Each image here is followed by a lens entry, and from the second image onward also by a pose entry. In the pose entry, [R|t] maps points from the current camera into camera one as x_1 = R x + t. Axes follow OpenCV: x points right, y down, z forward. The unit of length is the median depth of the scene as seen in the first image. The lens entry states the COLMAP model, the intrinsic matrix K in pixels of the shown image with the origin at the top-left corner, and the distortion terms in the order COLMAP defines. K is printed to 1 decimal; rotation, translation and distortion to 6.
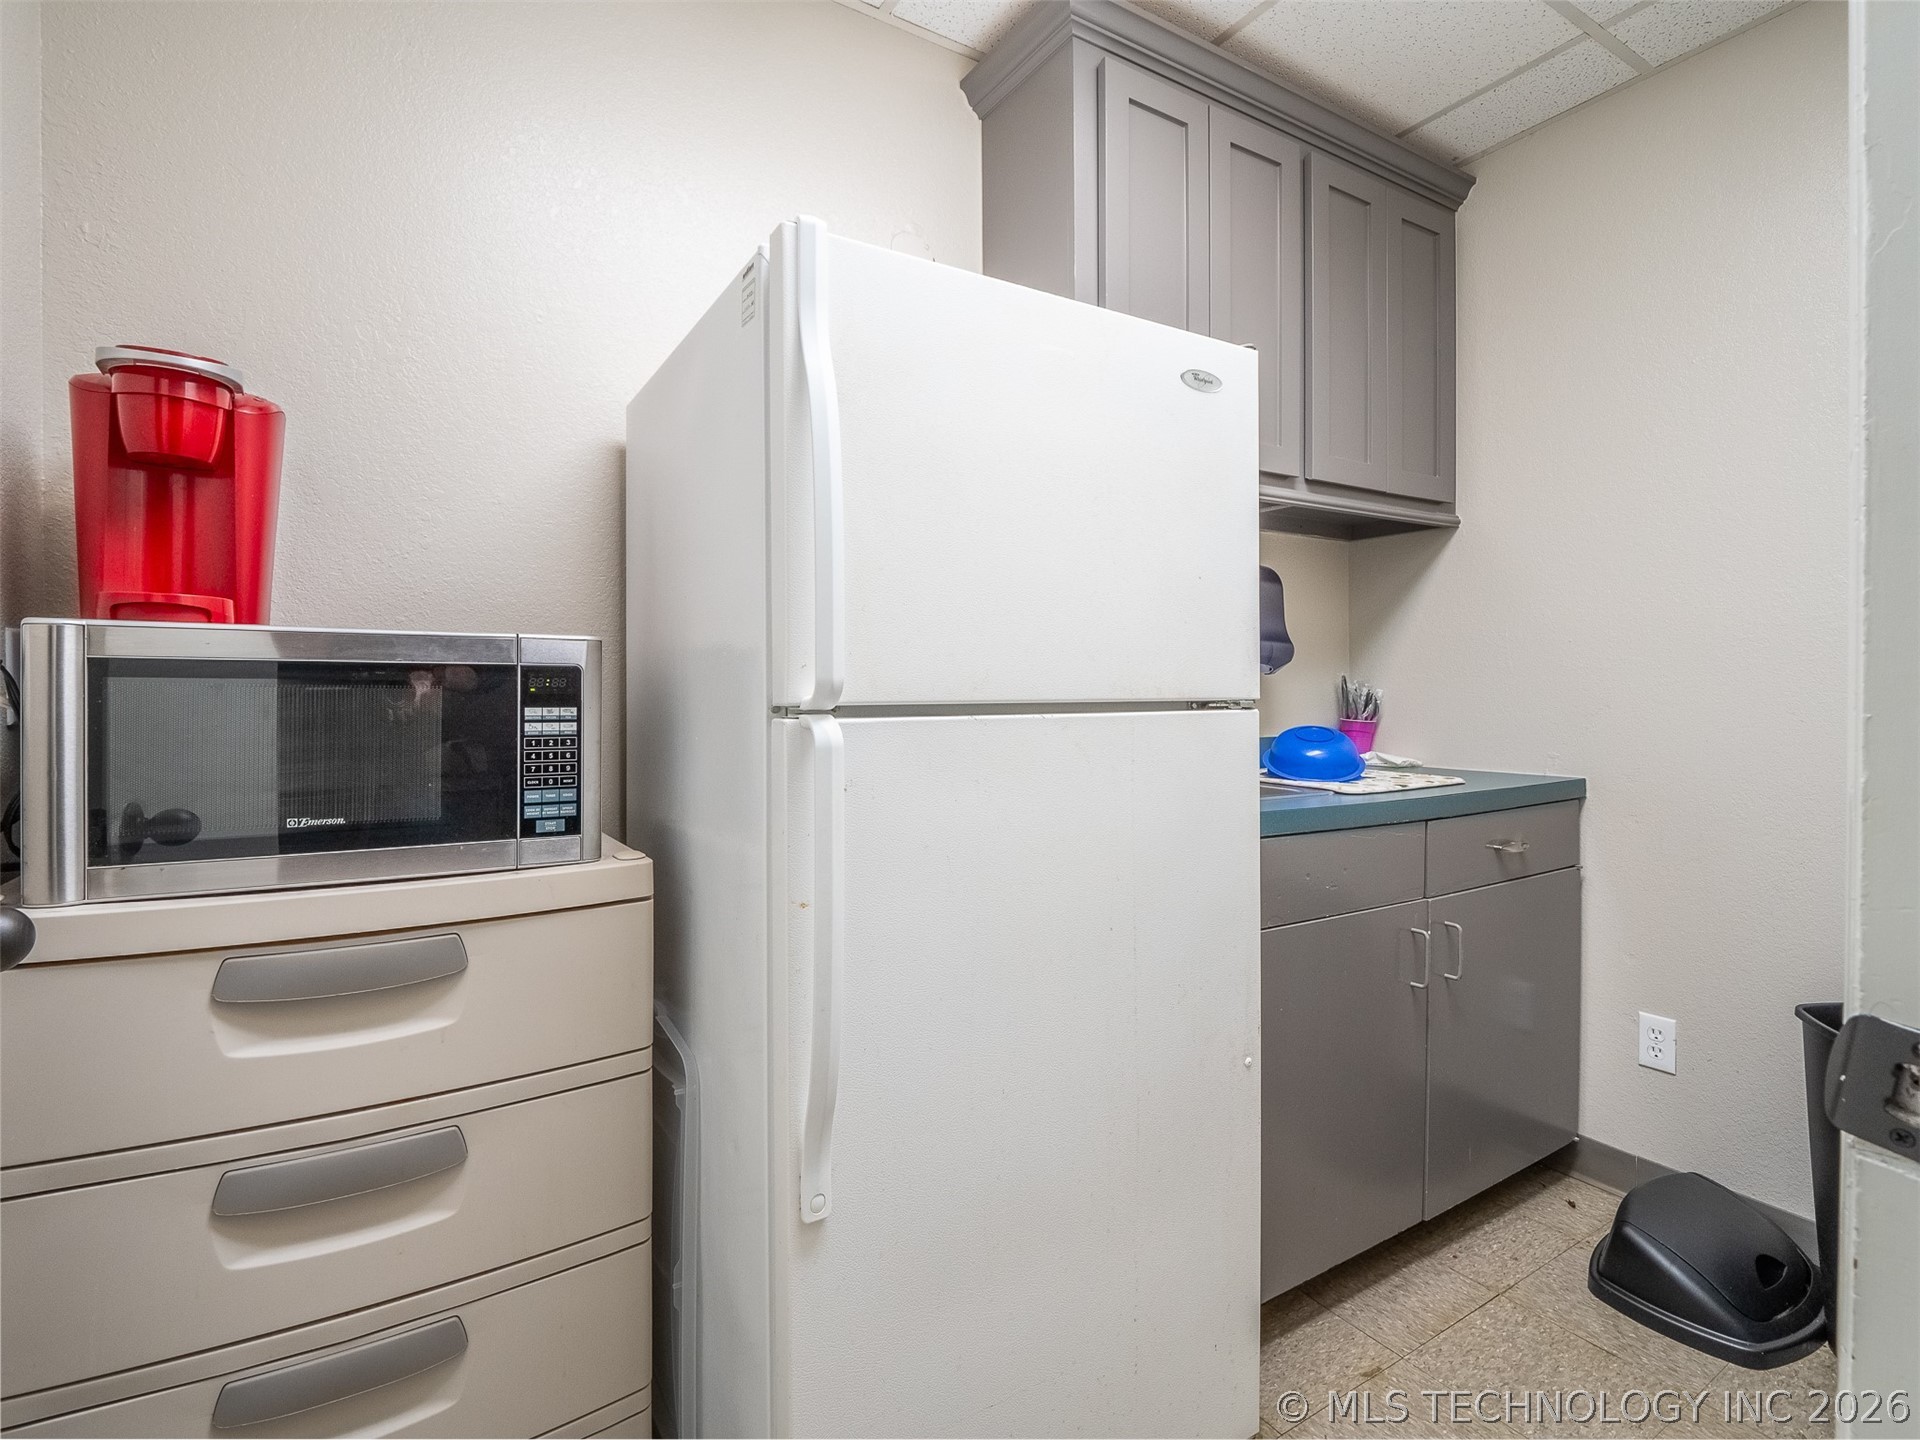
lens RADIAL K [[940.6, 0, 963.1], [0, 940.6, 709.6], [0, 0, 1]] dist [-0.009333, -0.003541]
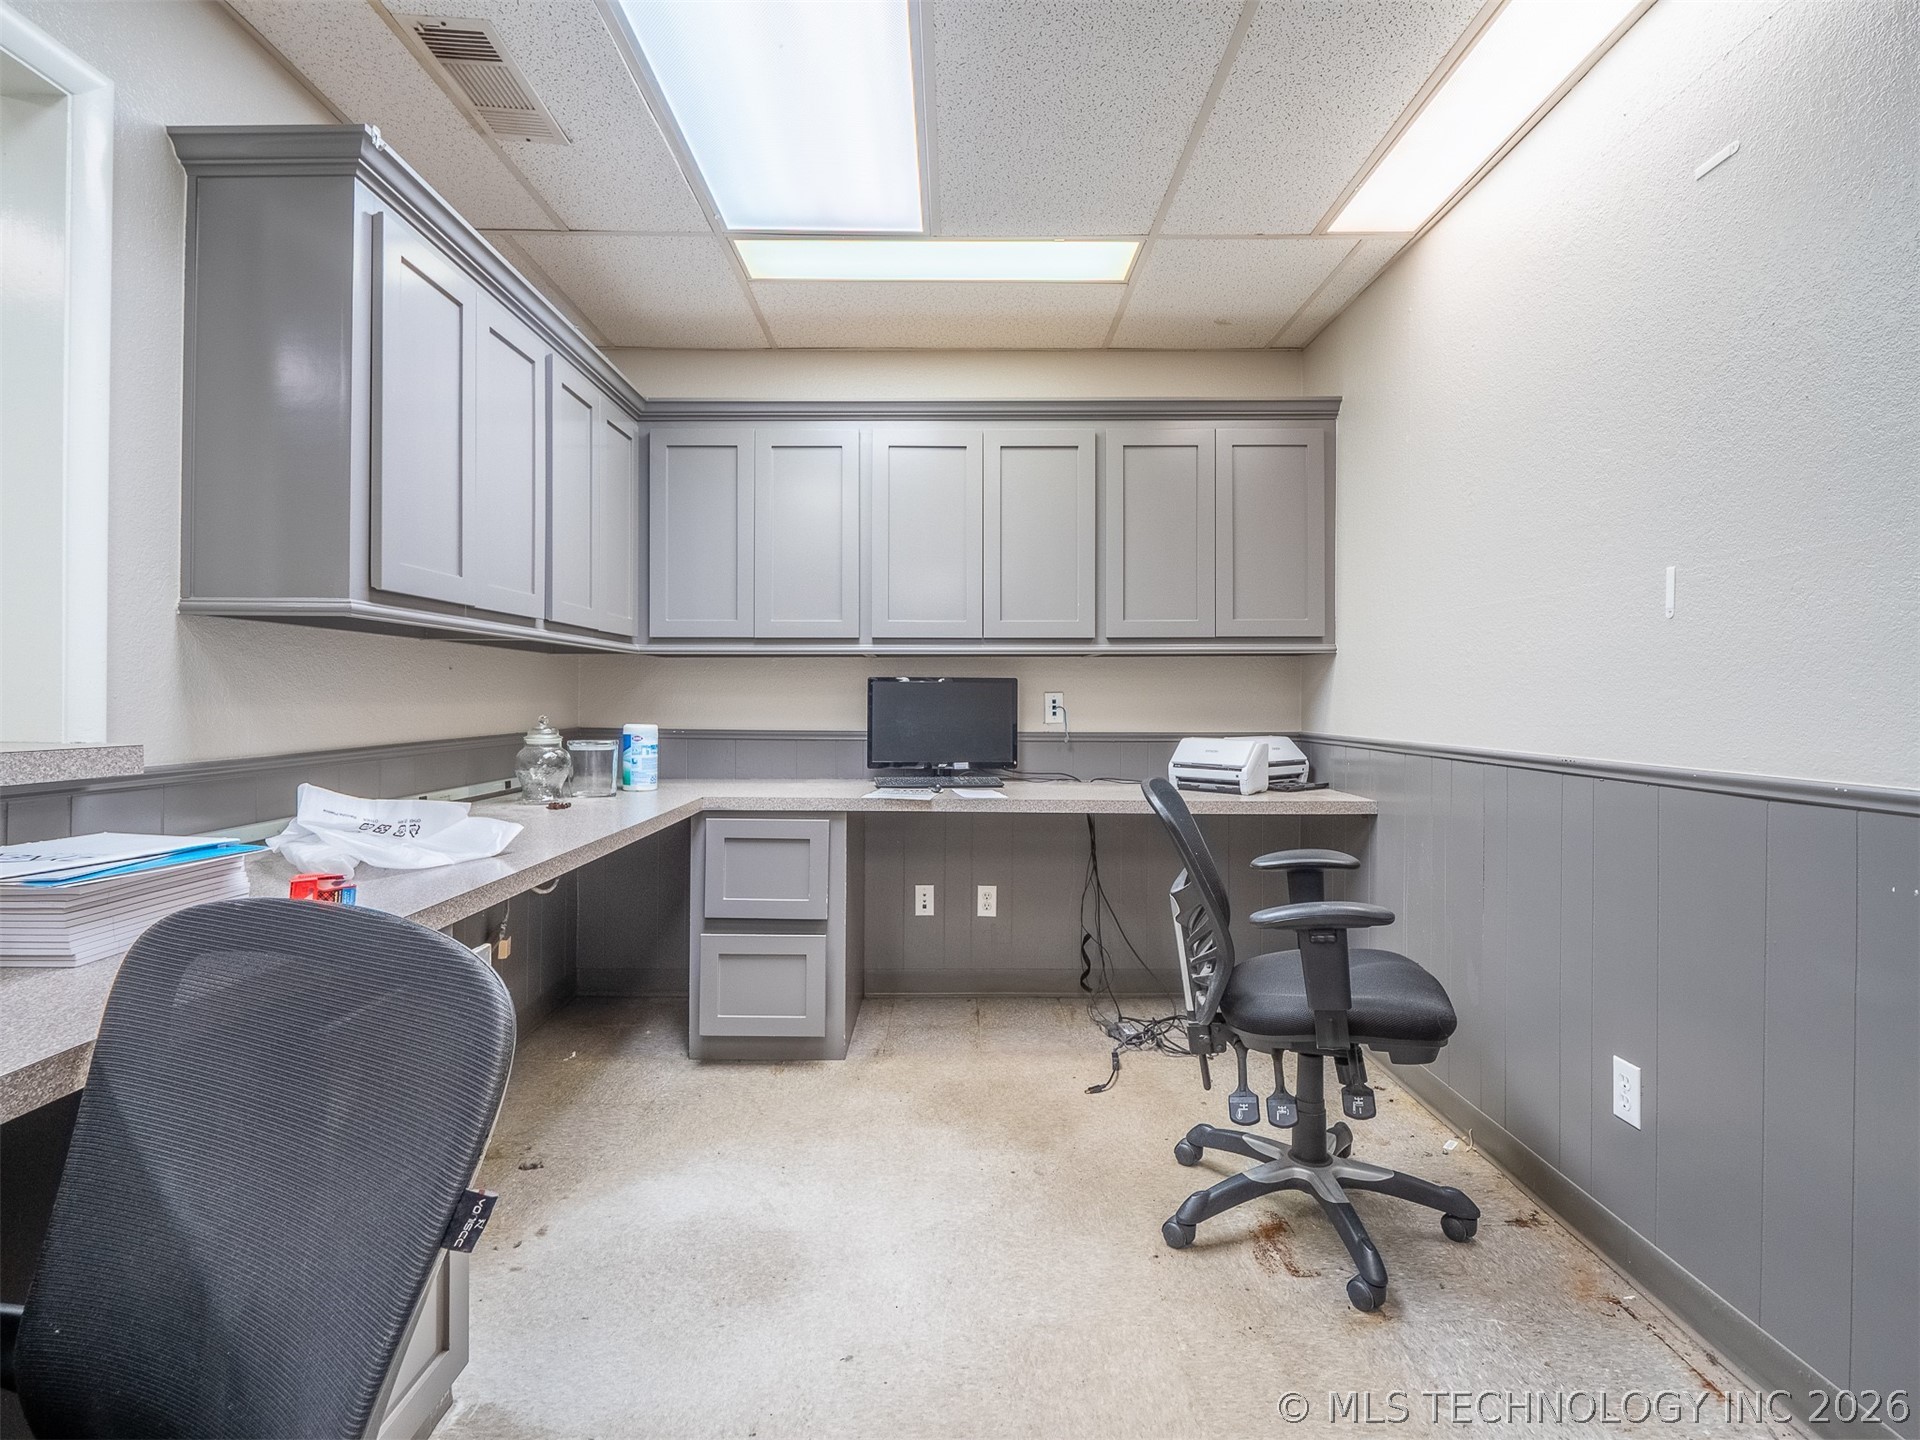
lens RADIAL K [[940.6, 0, 960.4], [0, 940.6, 694.6], [0, 0, 1]] dist [-0.009333, -0.003541]
pose [[0.522854, 0.006549, 0.852397, -0.382689], [0.014156, 0.999766, -0.016364, -0.126747], [-0.852305, 0.020622, 0.522639, -0.073108]]
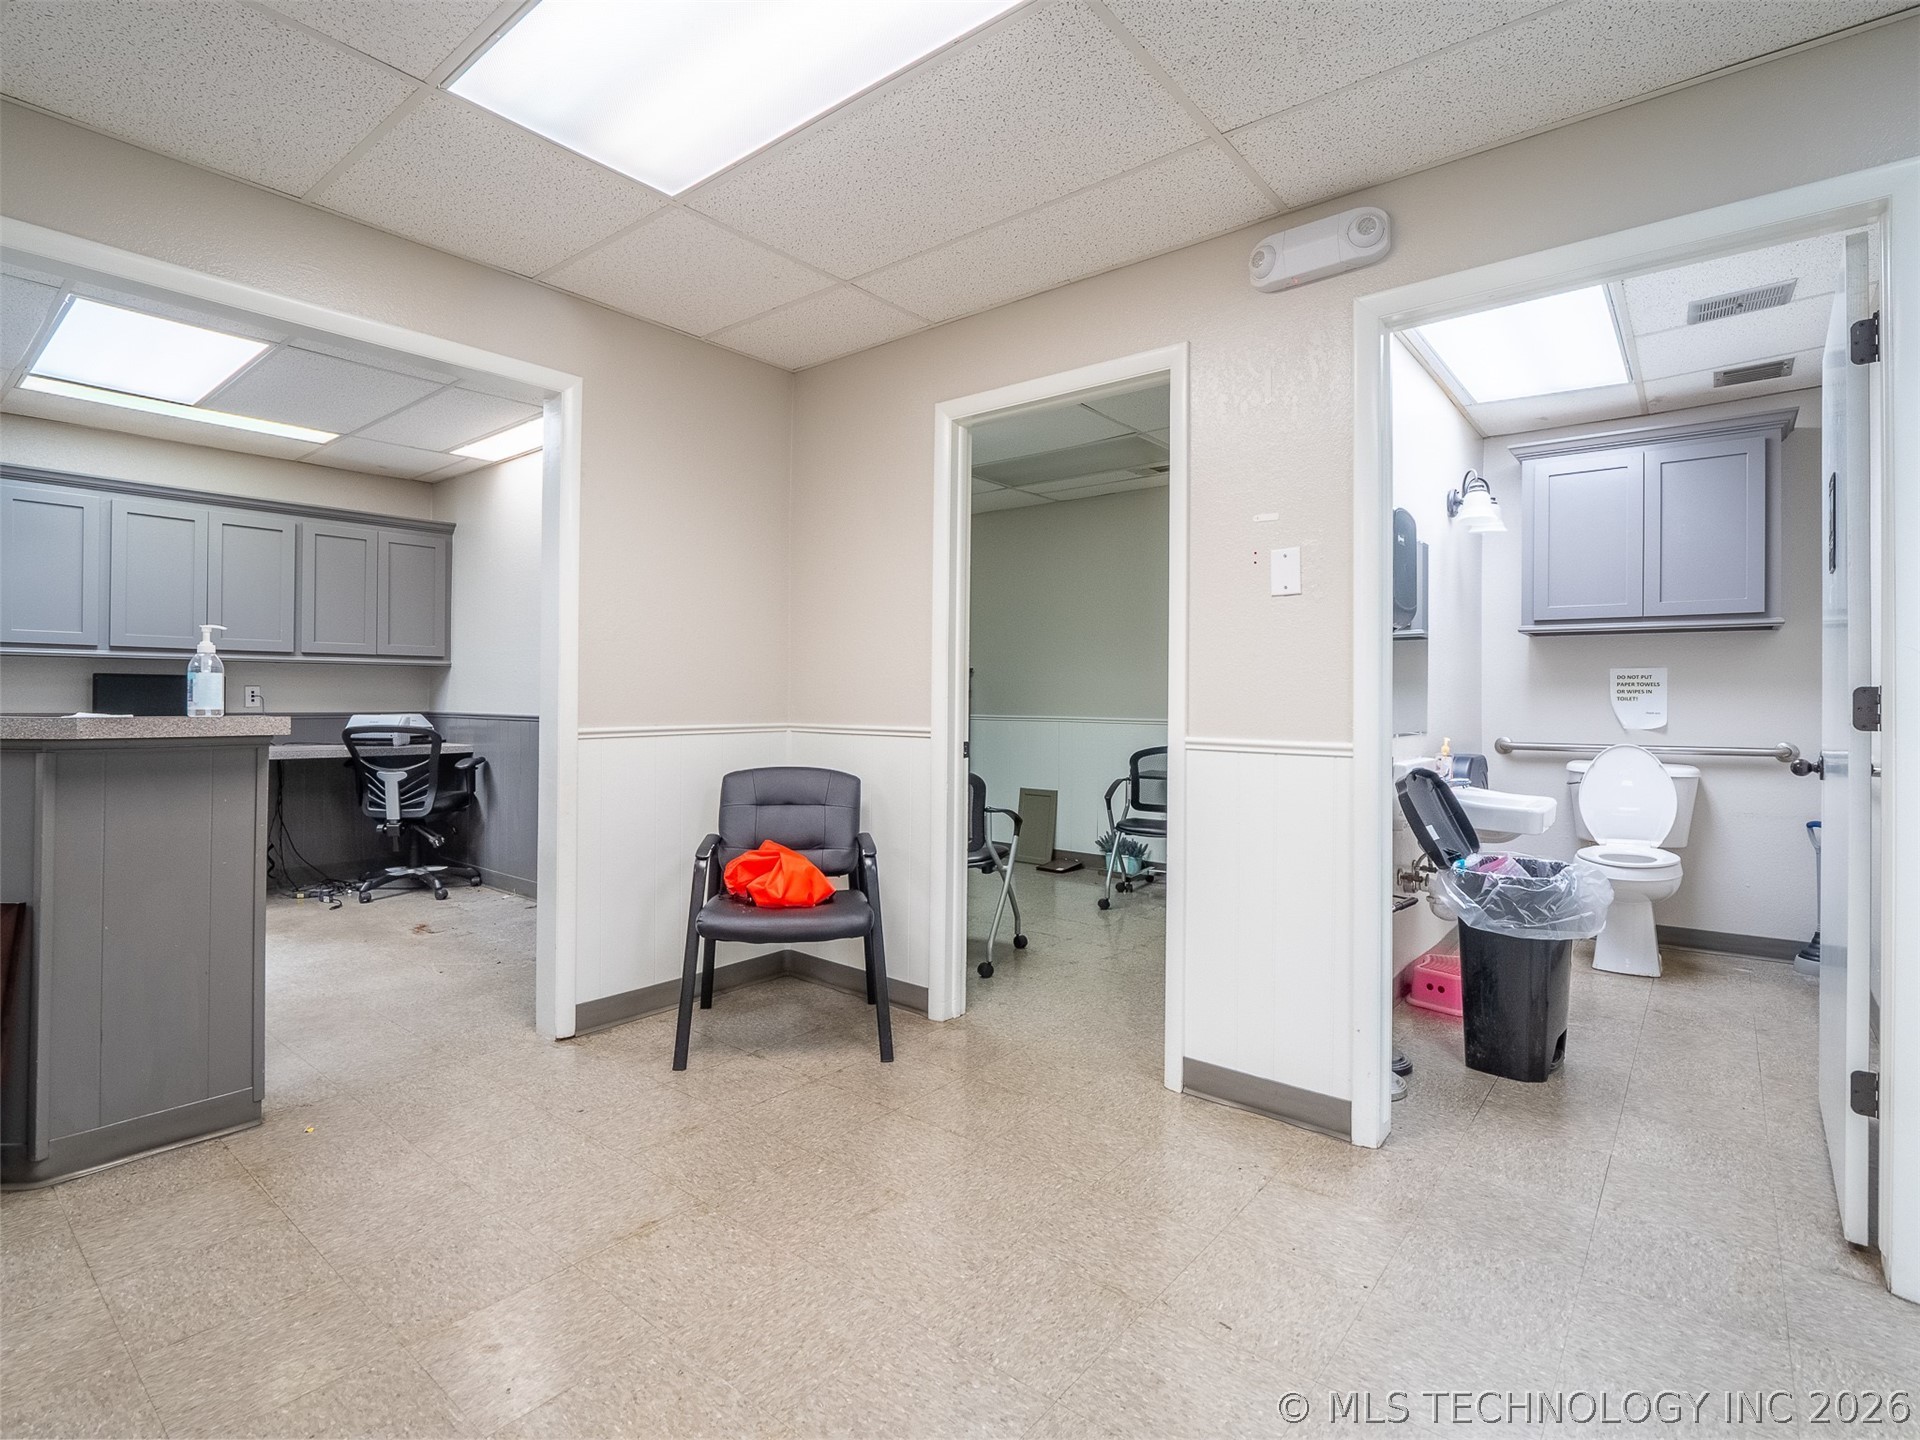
lens RADIAL K [[940.6, 0, 954.1], [0, 940.6, 699.6], [0, 0, 1]] dist [-0.009333, -0.003541]
pose [[-0.325119, -0.001633, 0.945672, -1.840786], [0.009631, 0.999941, 0.005038, -0.113615], [-0.945624, 0.010746, -0.325084, -0.296124]]
